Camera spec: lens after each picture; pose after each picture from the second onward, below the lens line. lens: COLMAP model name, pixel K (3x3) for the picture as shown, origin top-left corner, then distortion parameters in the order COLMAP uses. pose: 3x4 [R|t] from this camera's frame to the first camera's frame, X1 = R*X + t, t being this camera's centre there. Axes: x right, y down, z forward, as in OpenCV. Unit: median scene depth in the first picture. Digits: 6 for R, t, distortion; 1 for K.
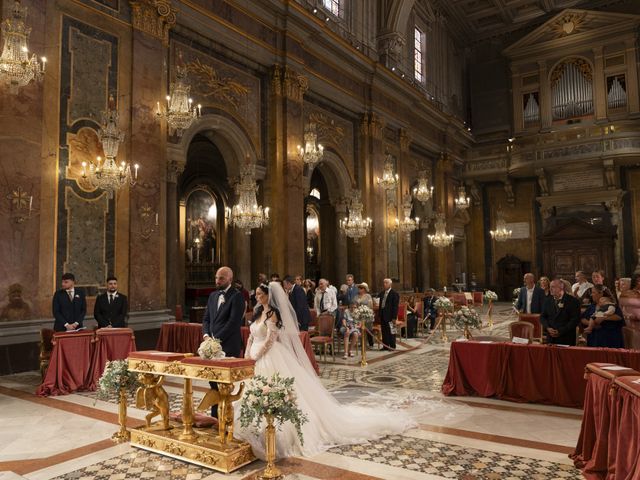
lens RADIAL K [[527.2, 0, 320.0], [0, 527.2, 240.0], [0, 0, 1]] dist [0.013493, -0.000630]
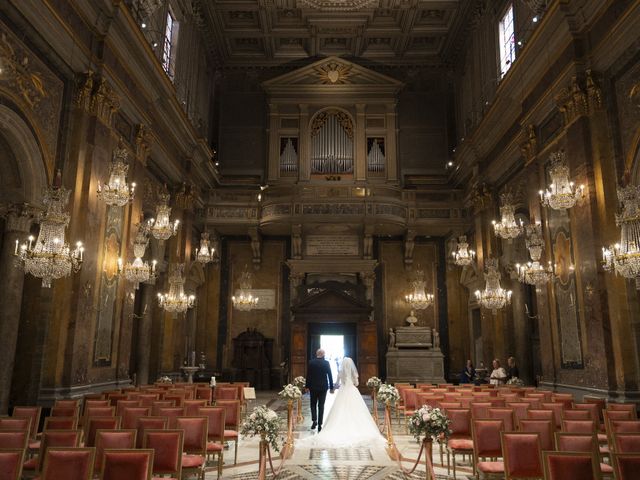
lens RADIAL K [[527.2, 0, 320.0], [0, 527.2, 240.0], [0, 0, 1]] dist [0.013493, -0.000630]
pose [[0.832024, 0.135773, 0.537868, 0.005523], [-0.057320, 0.985438, -0.160084, 0.018396], [-0.551771, 0.102363, 0.827690, 0.302176]]
